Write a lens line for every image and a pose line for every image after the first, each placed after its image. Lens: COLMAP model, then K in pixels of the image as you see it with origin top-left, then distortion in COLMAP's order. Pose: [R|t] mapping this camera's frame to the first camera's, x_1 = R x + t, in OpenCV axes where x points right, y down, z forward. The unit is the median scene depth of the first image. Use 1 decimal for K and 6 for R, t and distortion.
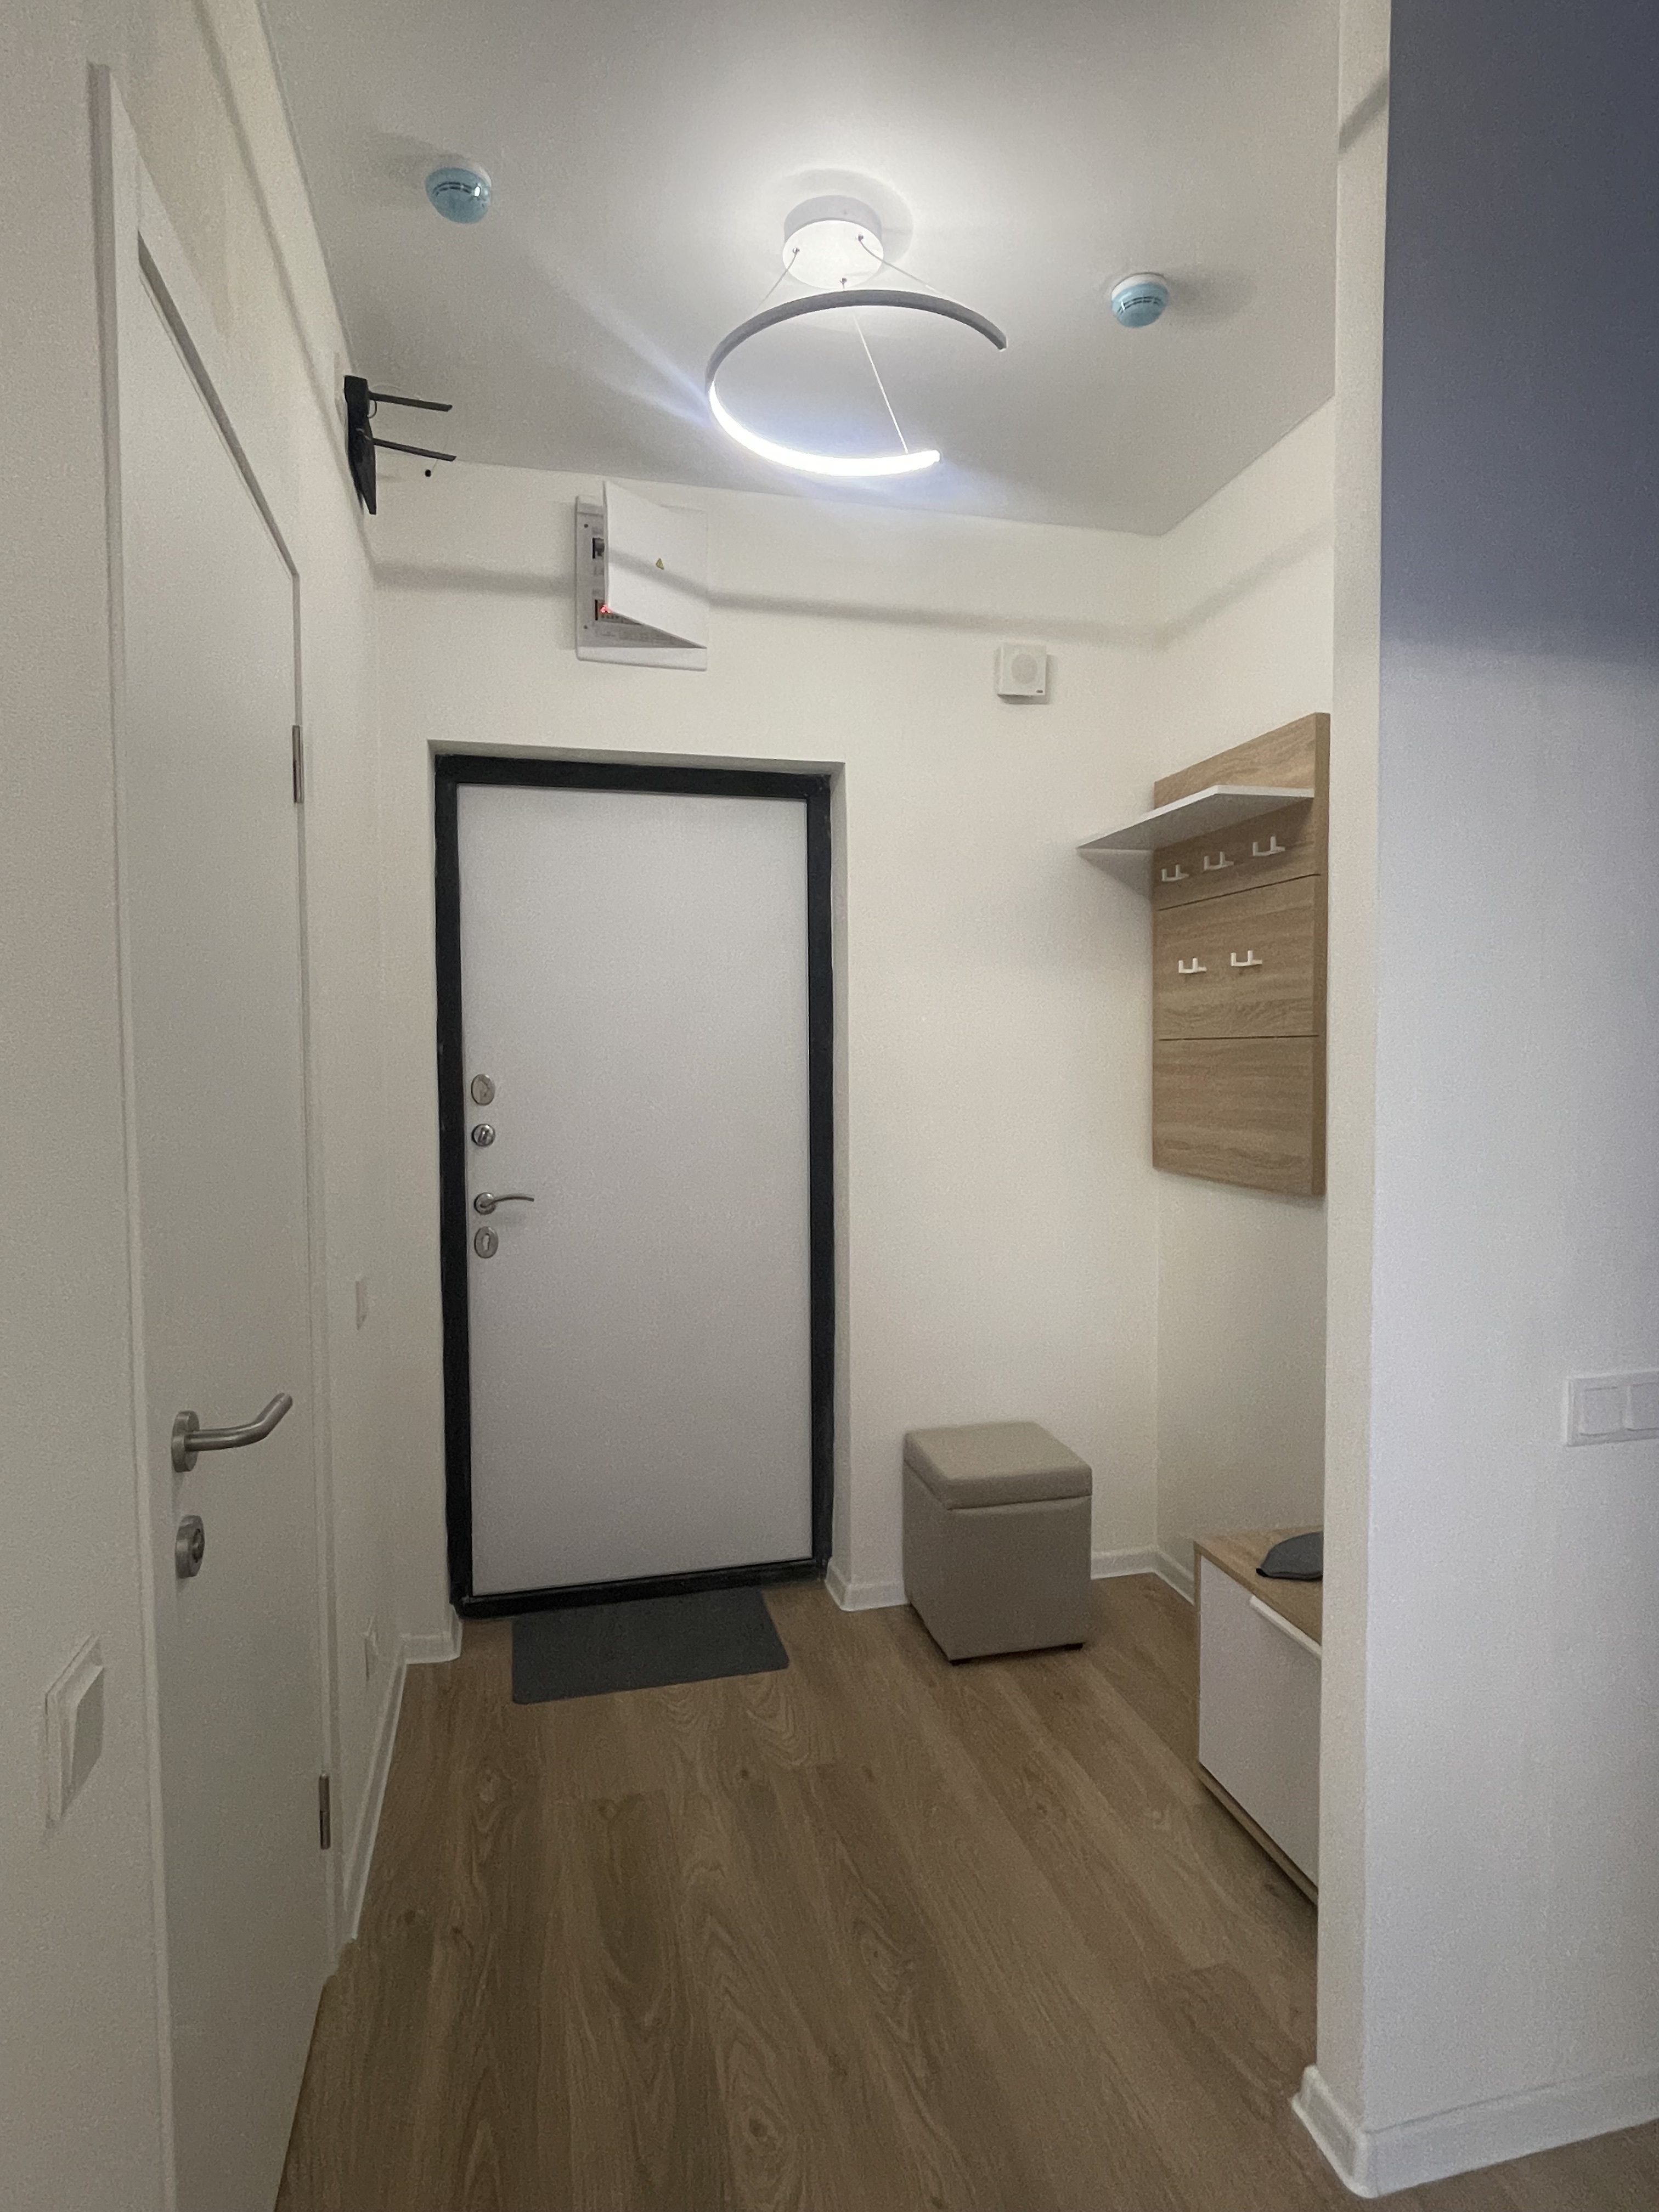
lens RADIAL K [[1240.1, 0, 829.5], [0, 1240.1, 1106.0], [0, 0, 1]] dist [0.000273, 0.000043]
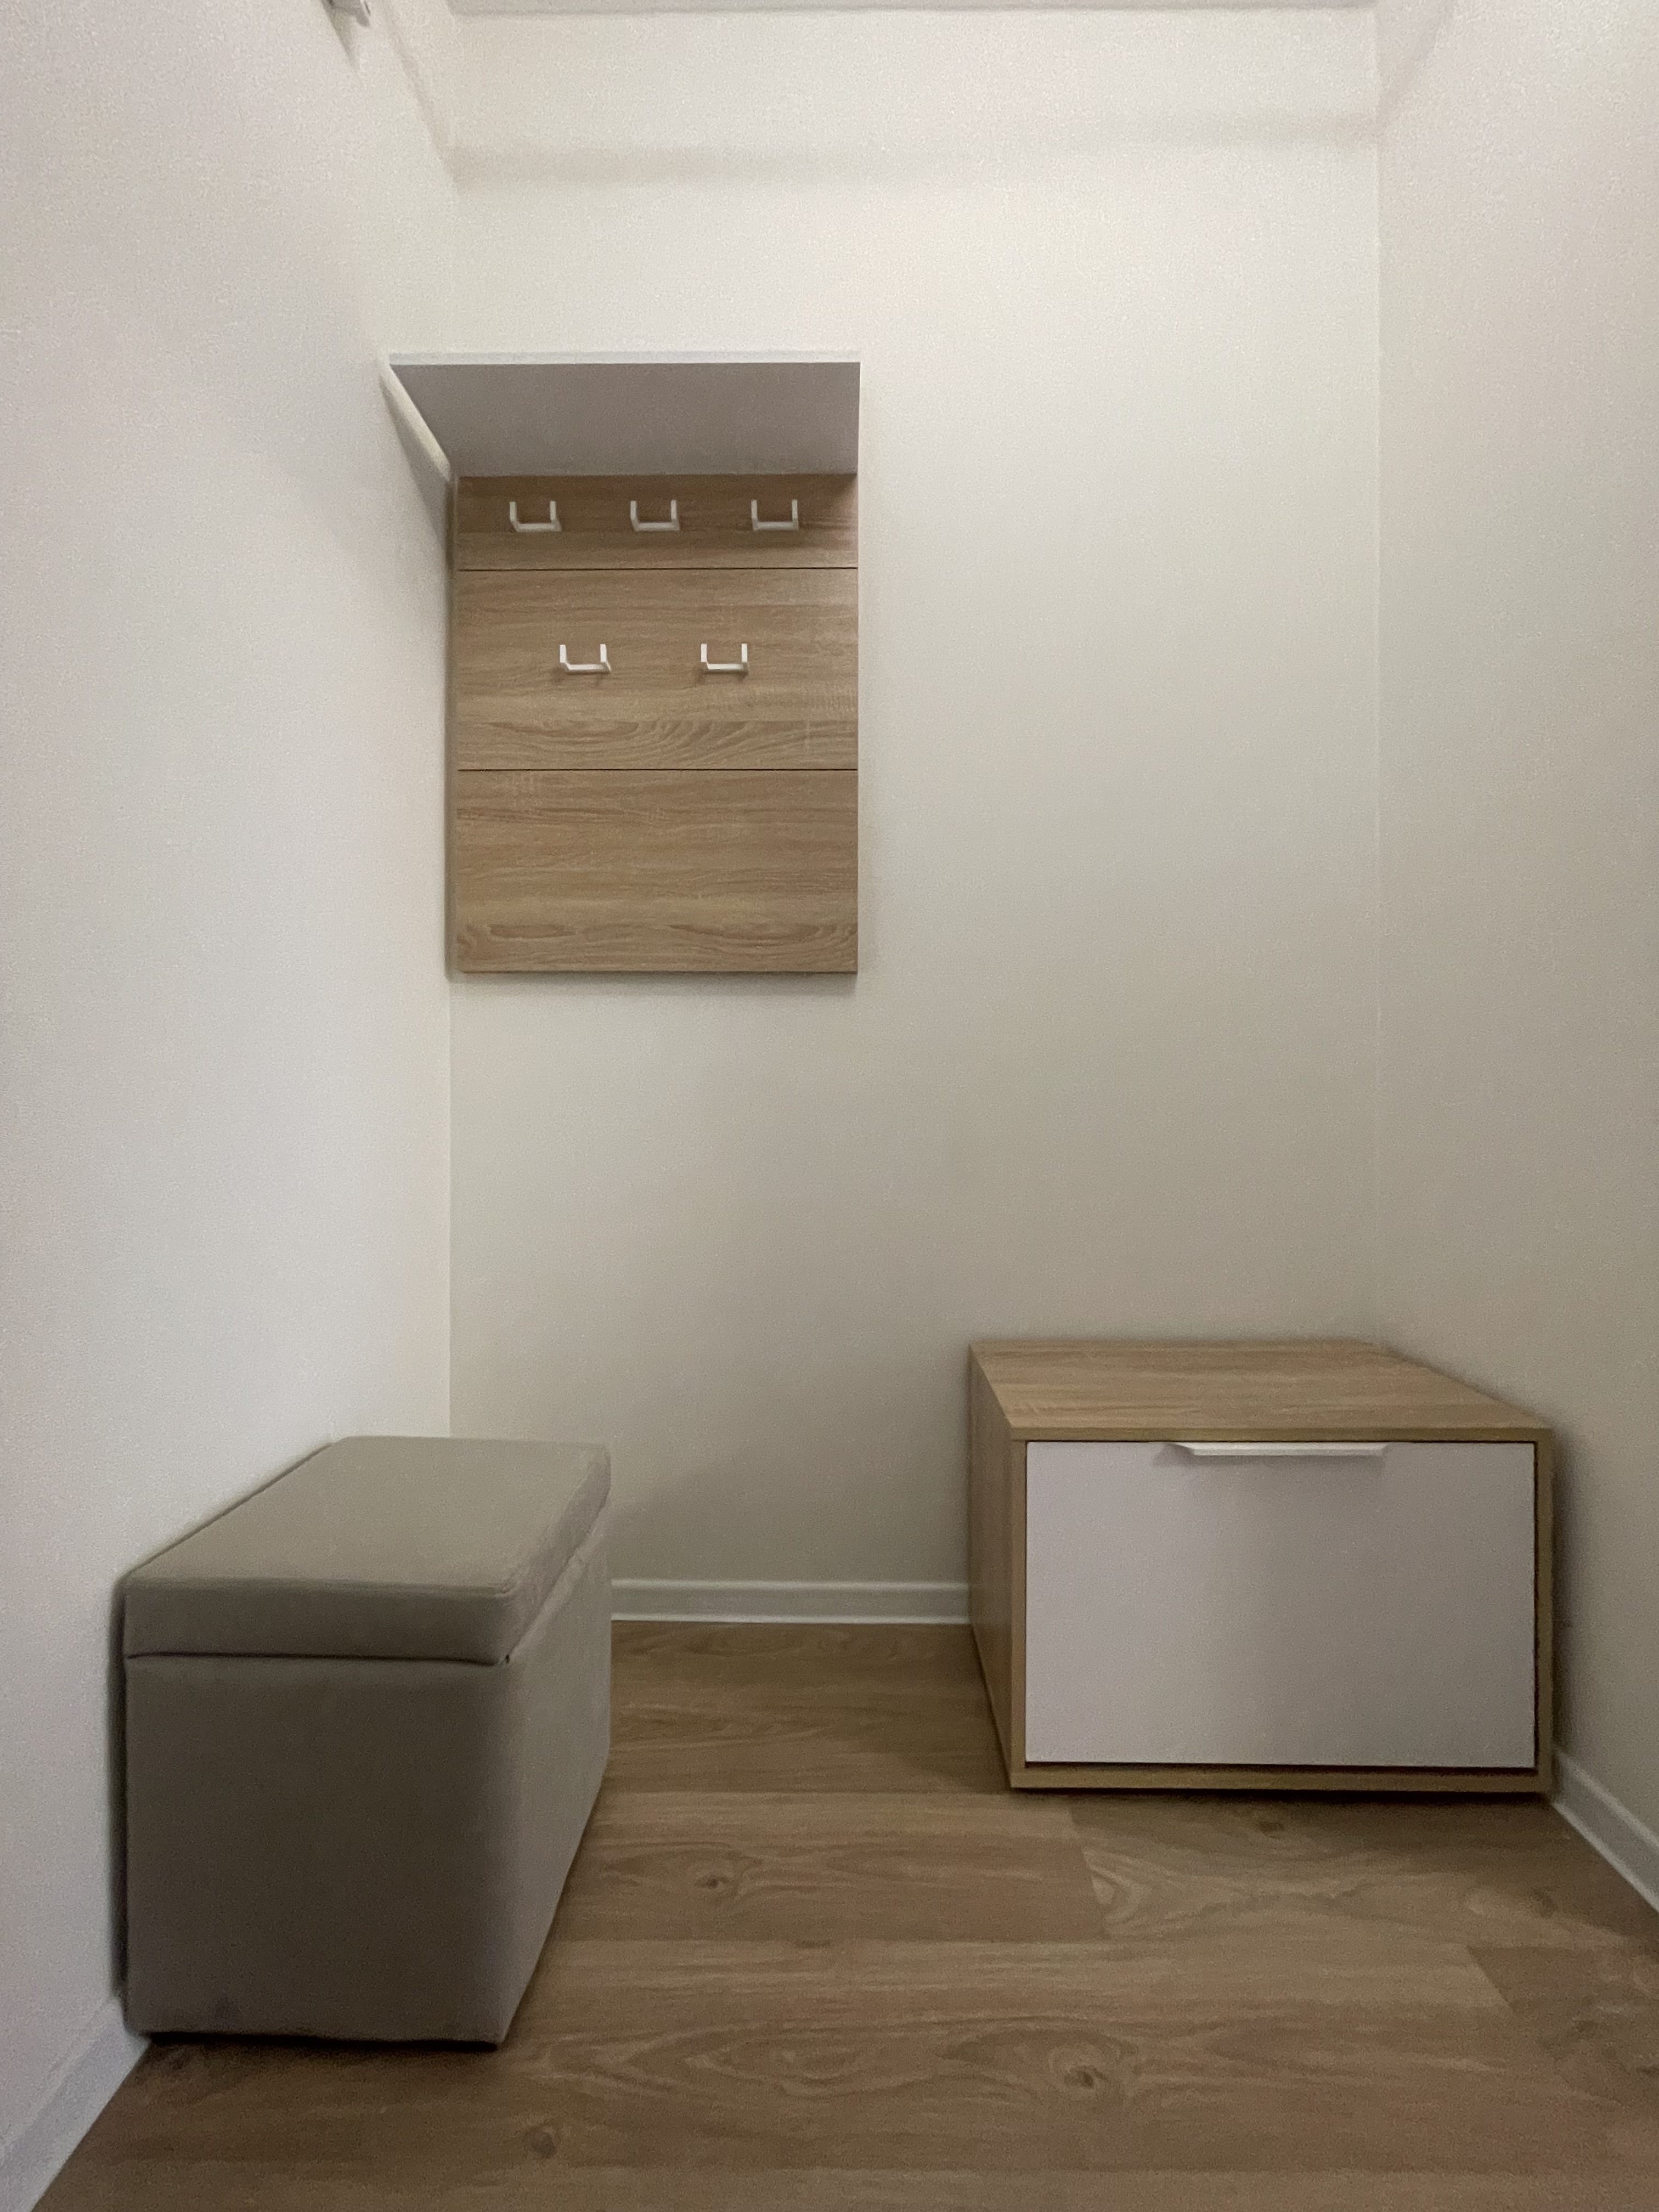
lens RADIAL K [[902.4, 0, 830.1], [0, 902.4, 1108.7], [0, 0, 1]] dist [-0.002093, -0.000287]
pose [[0.248988, 0.002633, 0.968503, -0.158911], [0.046642, 0.998803, -0.014707, 0.154316], [-0.967383, 0.048835, 0.248567, 0.805654]]
